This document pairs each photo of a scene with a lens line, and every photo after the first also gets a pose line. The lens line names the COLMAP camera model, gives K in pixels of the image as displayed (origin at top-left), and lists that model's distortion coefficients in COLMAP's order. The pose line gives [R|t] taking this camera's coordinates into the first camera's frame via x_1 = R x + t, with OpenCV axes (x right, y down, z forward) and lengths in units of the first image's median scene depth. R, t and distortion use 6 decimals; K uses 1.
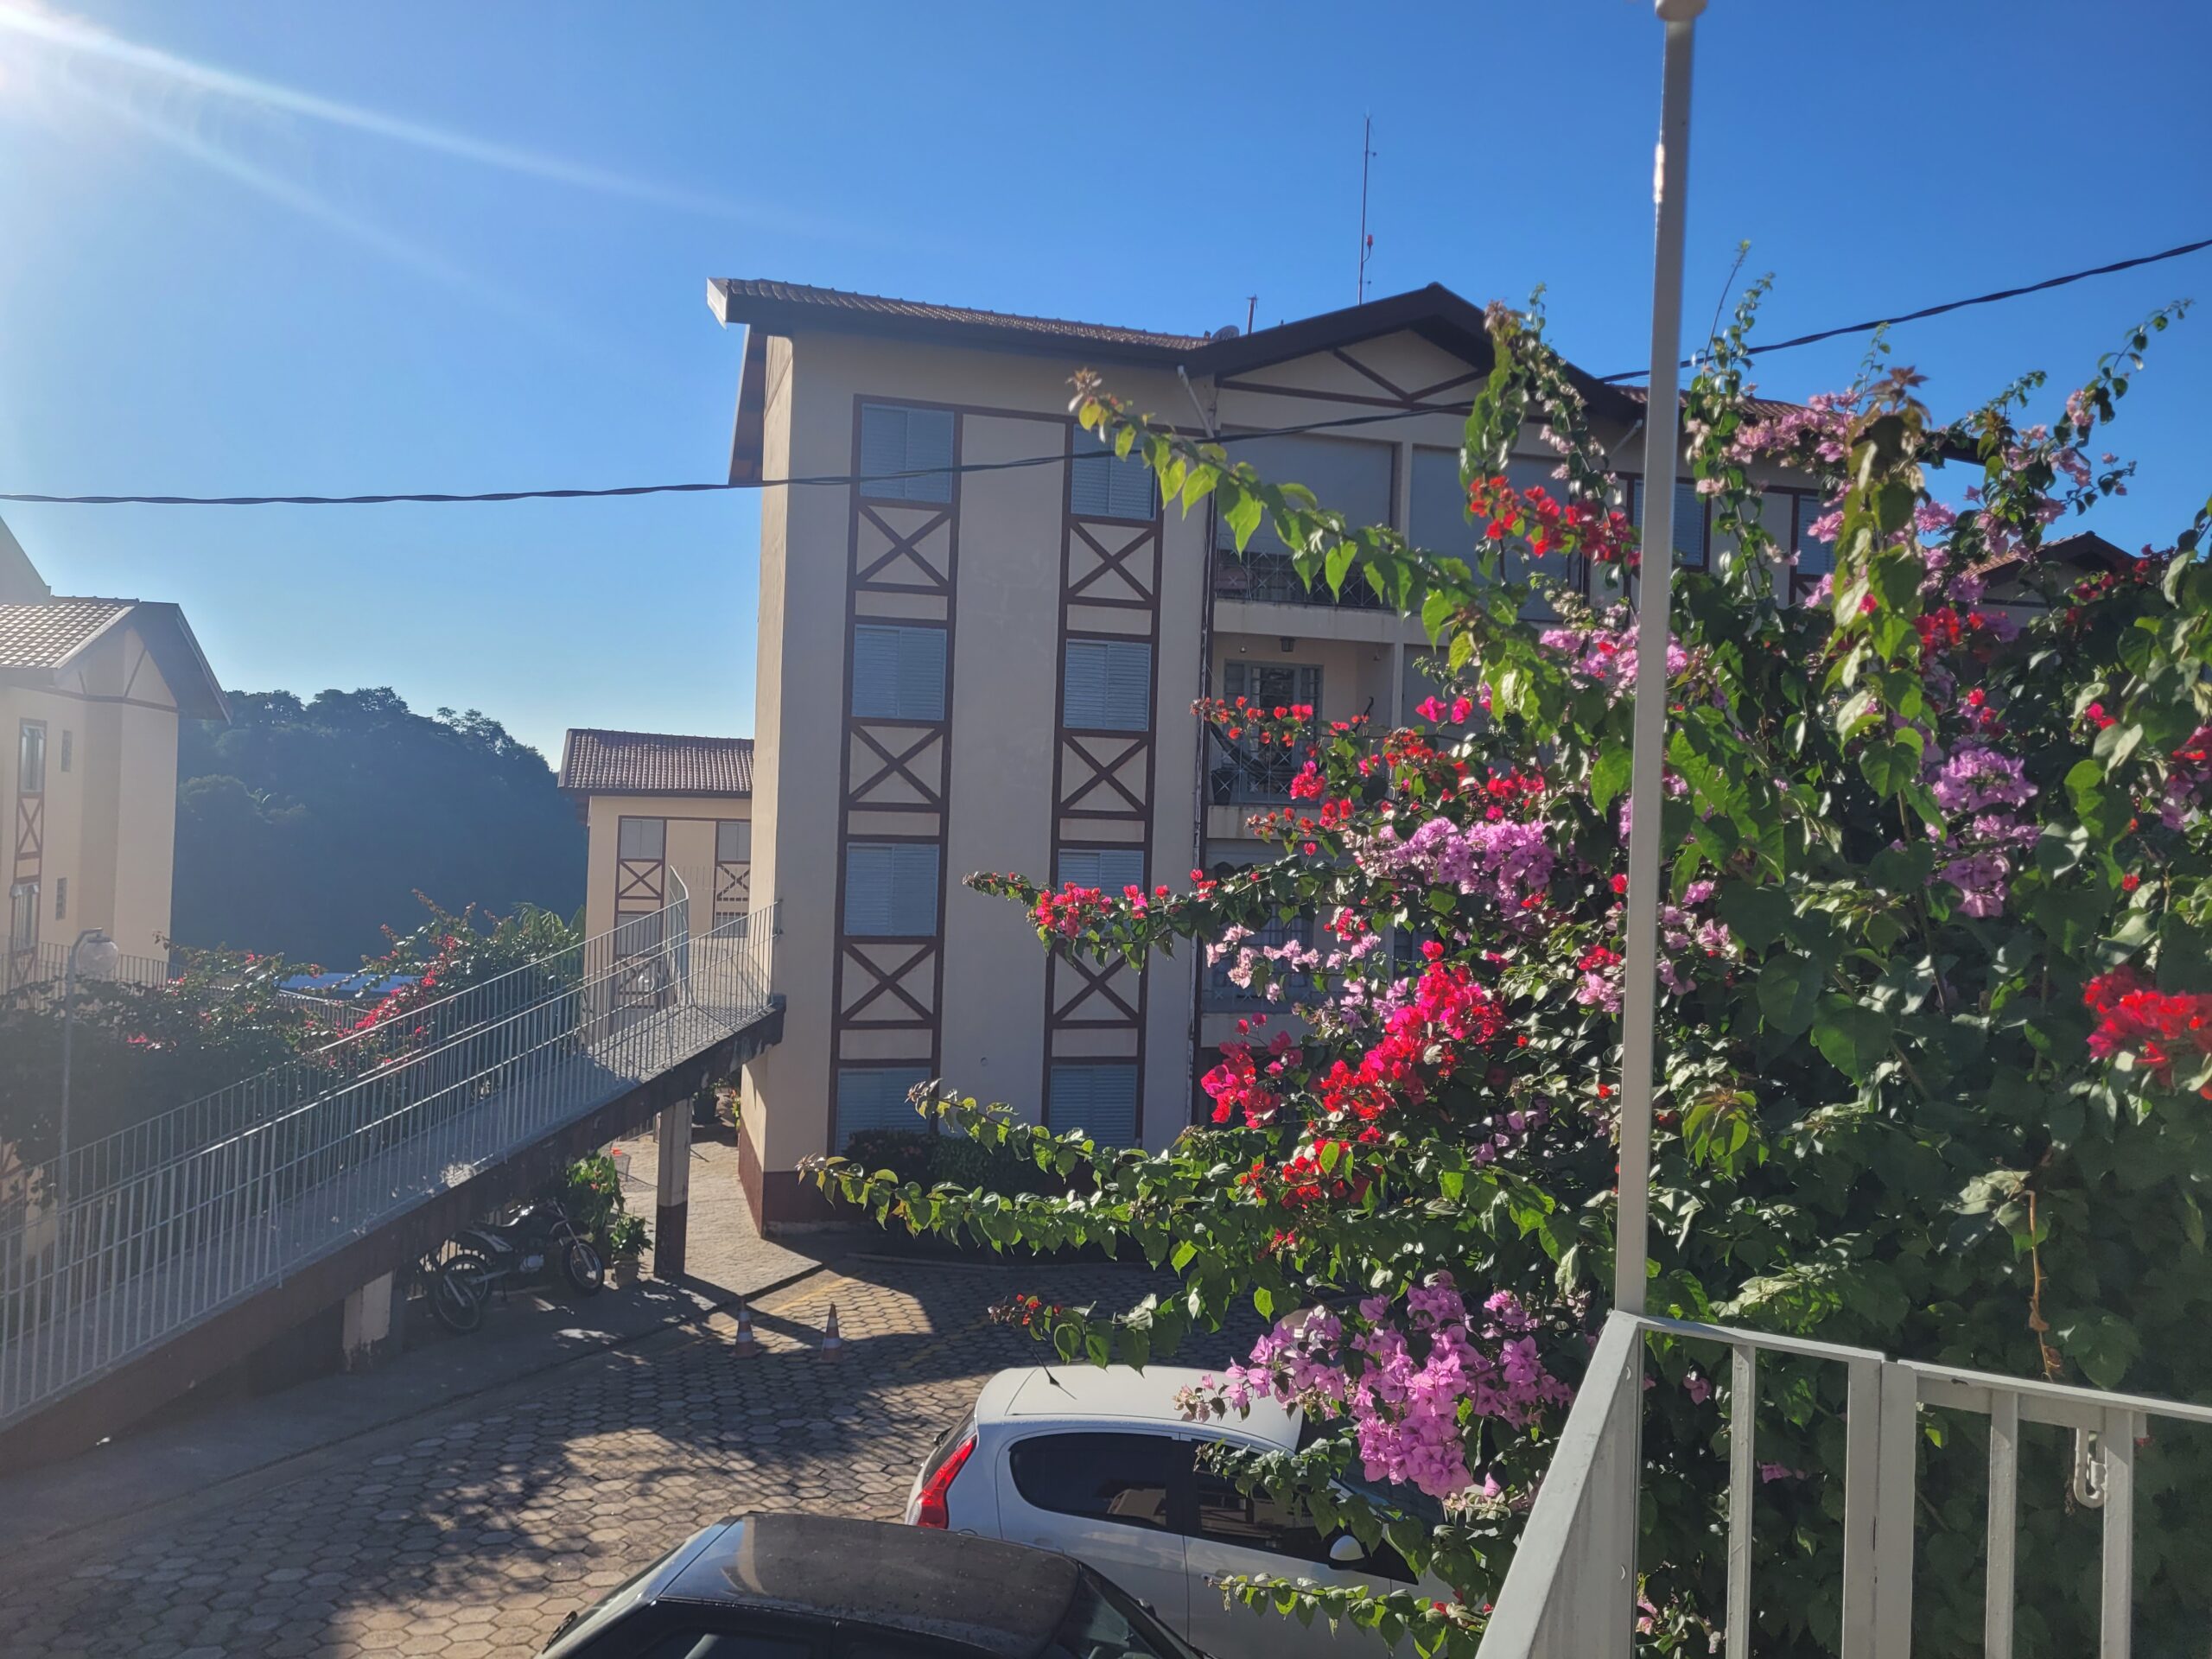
lens RADIAL K [[1675.2, 0, 1101.8], [0, 1675.2, 800.3], [0, 0, 1]] dist [0.064848, -0.048795]
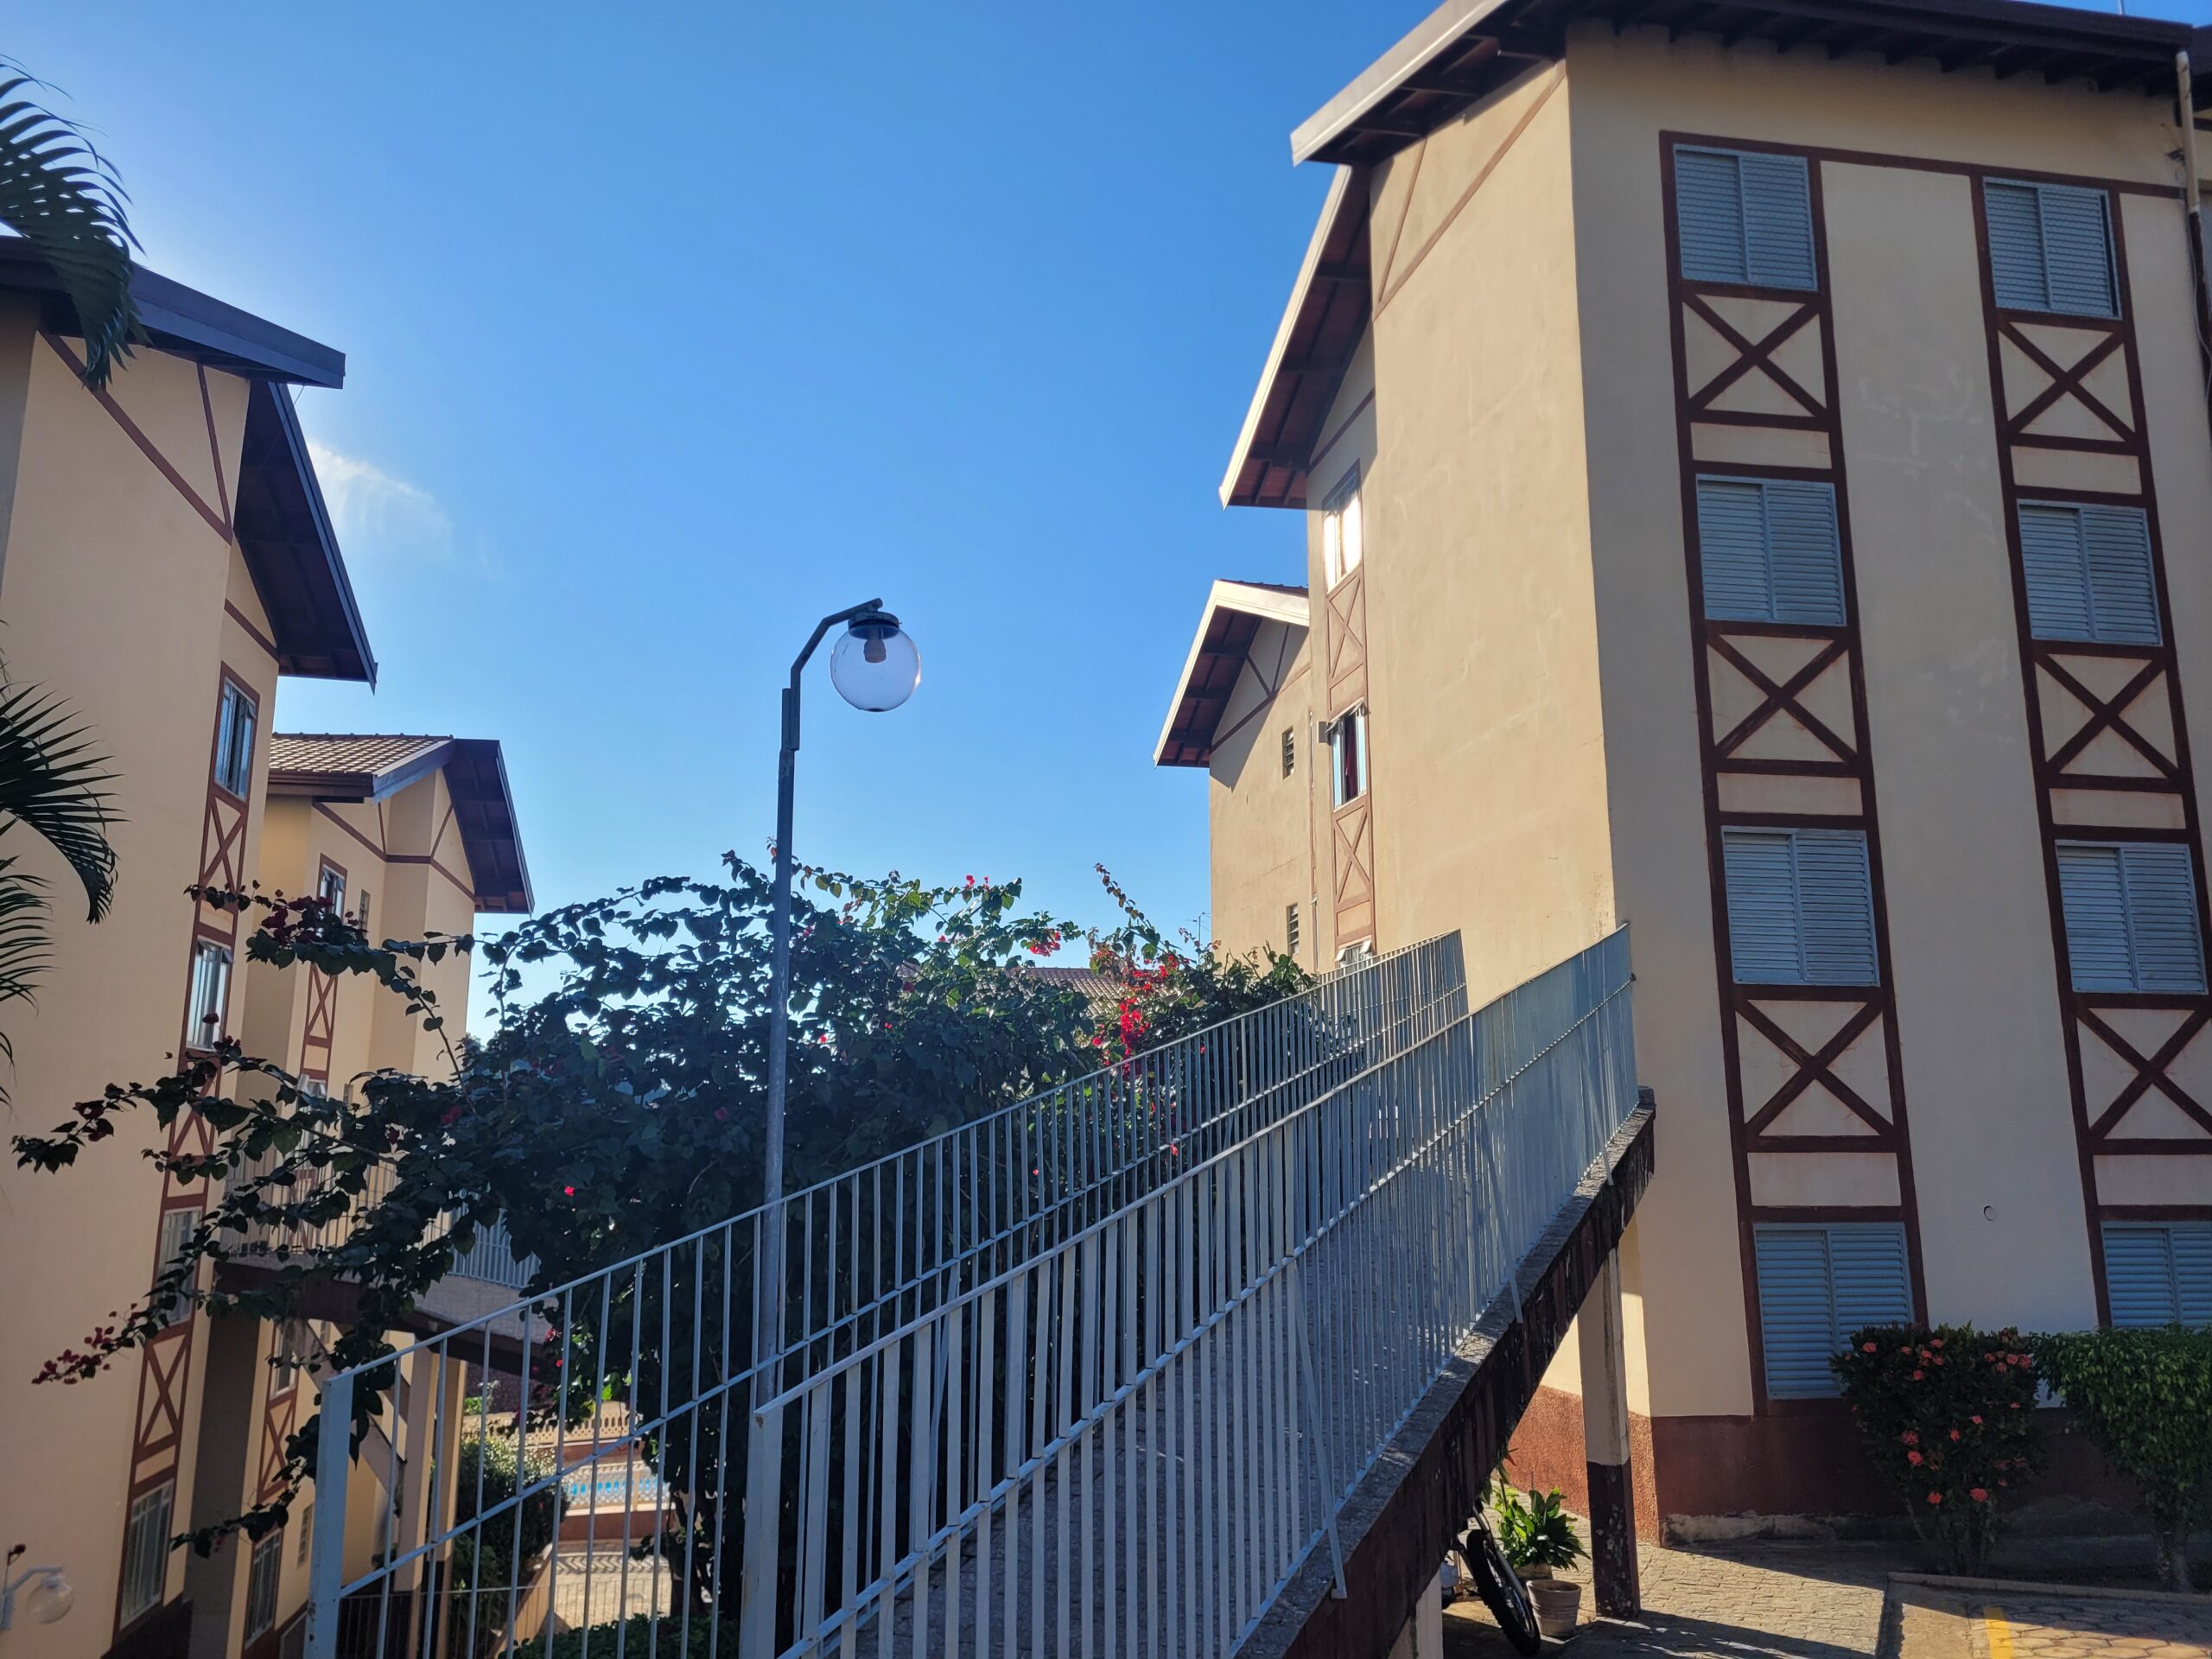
lens RADIAL K [[1675.2, 0, 1090.7], [0, 1675.2, 810.4], [0, 0, 1]] dist [0.064848, -0.048795]
pose [[0.995330, -0.051915, -0.081377, -0.317200], [0.035793, 0.981452, -0.188337, 0.121005], [0.089645, 0.184544, 0.978727, 0.396567]]
